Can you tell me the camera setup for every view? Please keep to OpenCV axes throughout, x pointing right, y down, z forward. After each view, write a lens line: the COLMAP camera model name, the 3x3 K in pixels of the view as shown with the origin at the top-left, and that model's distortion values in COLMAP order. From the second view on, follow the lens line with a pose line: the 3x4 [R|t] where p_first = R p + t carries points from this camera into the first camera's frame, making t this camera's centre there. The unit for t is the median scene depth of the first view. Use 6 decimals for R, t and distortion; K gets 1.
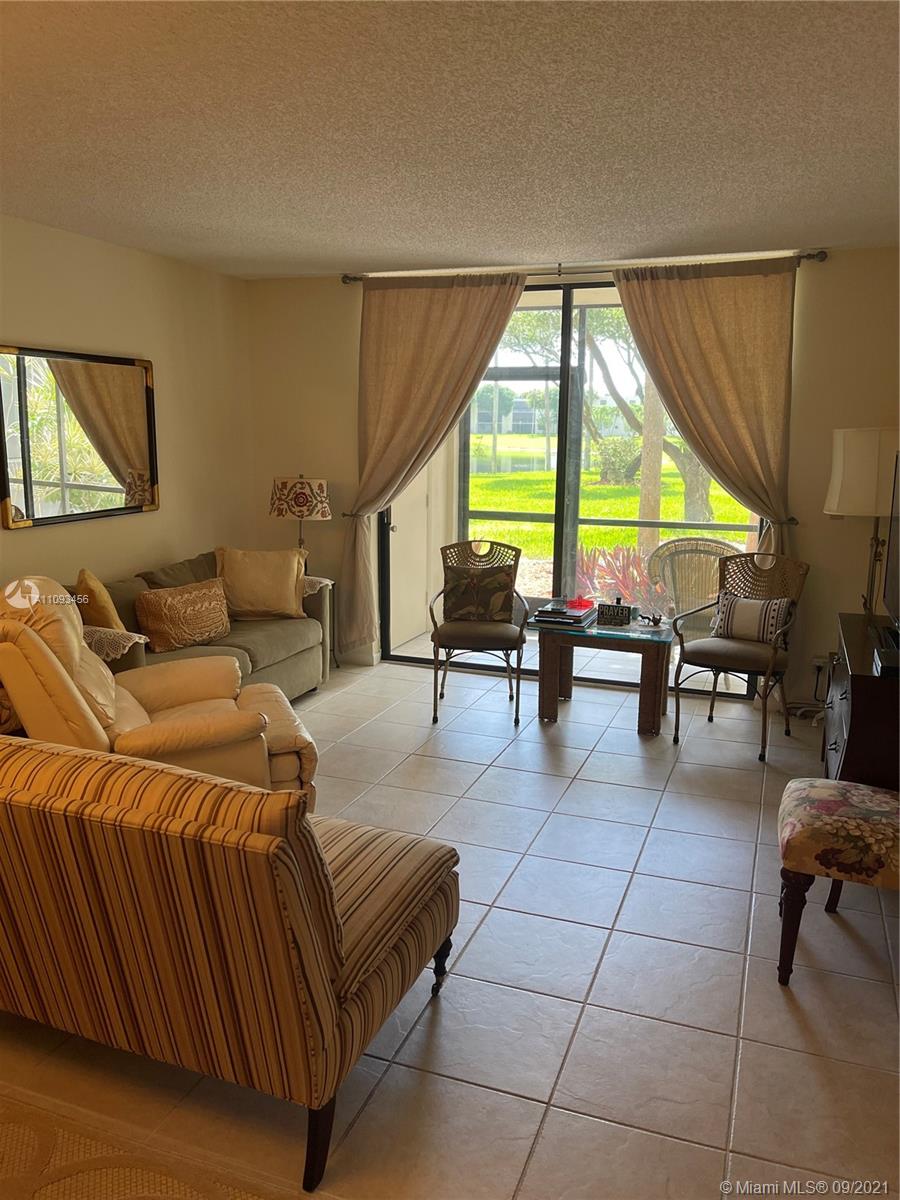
lens RADIAL K [[908.0, 0, 453.7], [0, 908.0, 610.7], [0, 0, 1]] dist [0.076451, -0.103880]
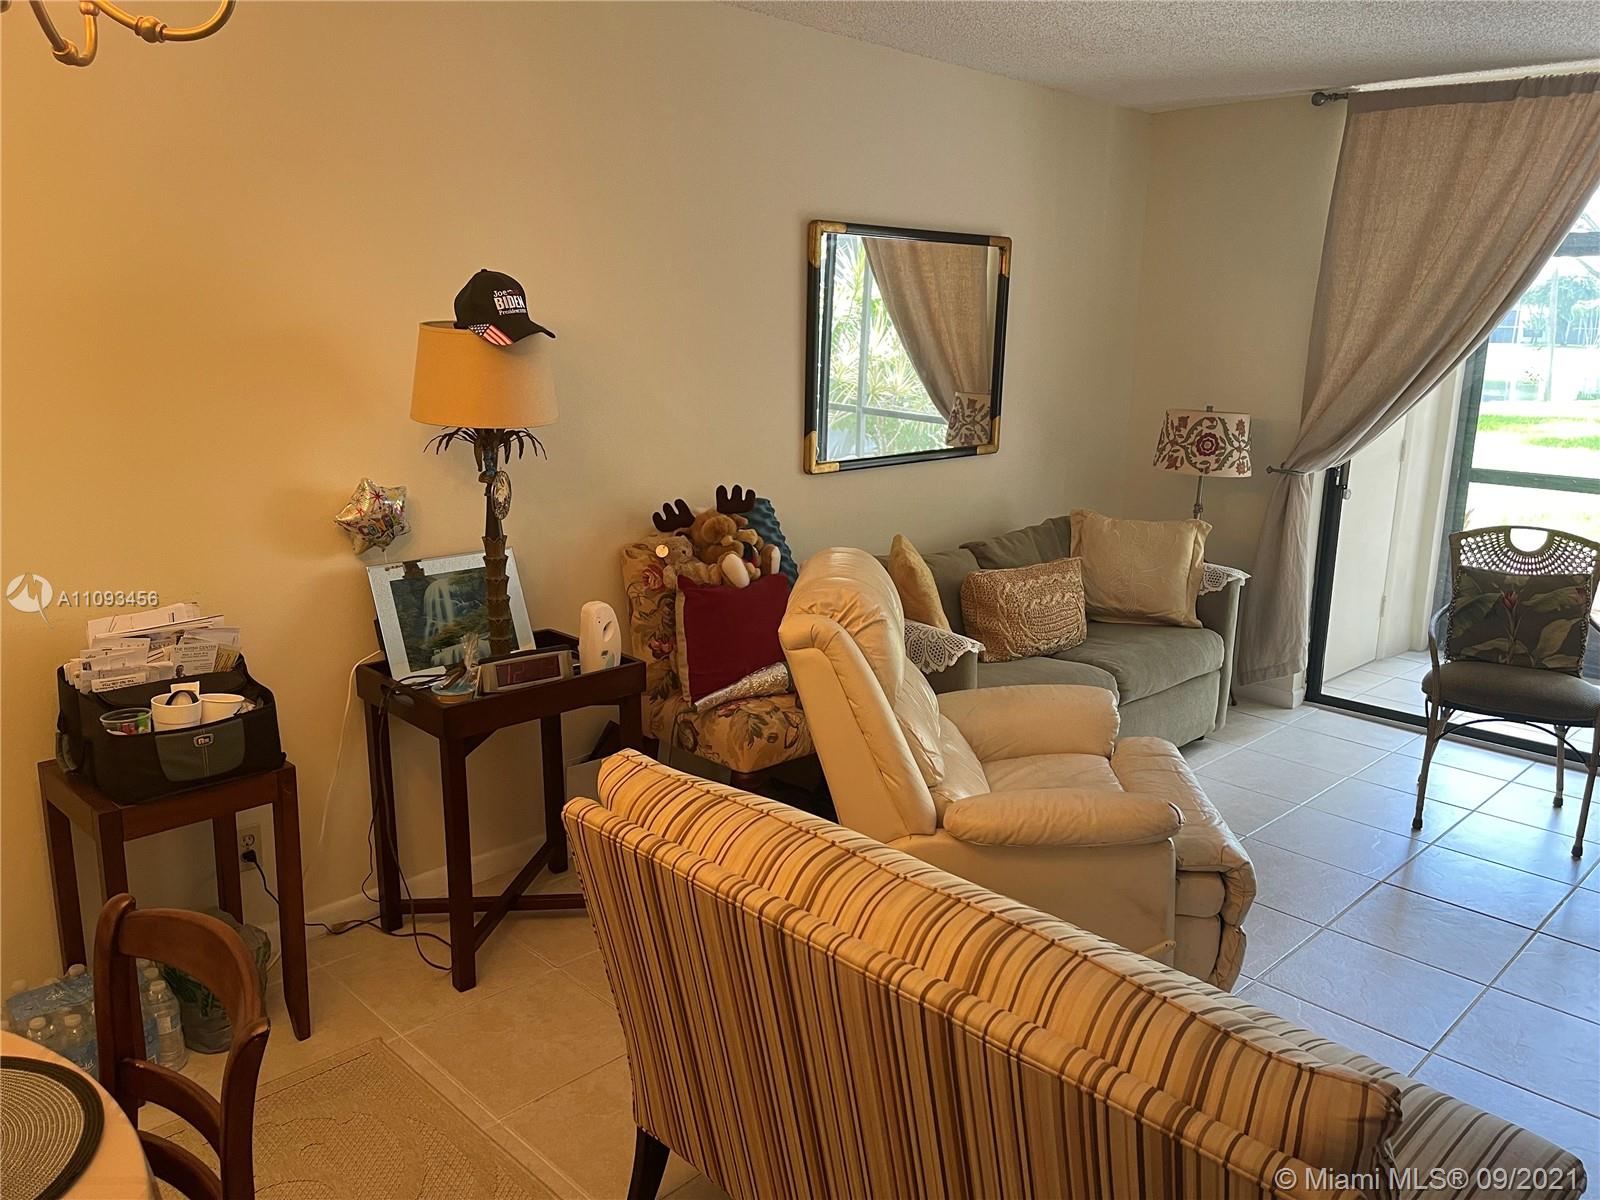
lens RADIAL K [[1210.7, 0, 800.0], [0, 1210.7, 600.0], [0, 0, 1]] dist [0.076451, -0.103880]
pose [[0.907952, 0.096411, -0.407834, -0.069806], [-0.089252, 0.995337, 0.036595, -0.018458], [0.409460, 0.003173, 0.912322, 0.090675]]
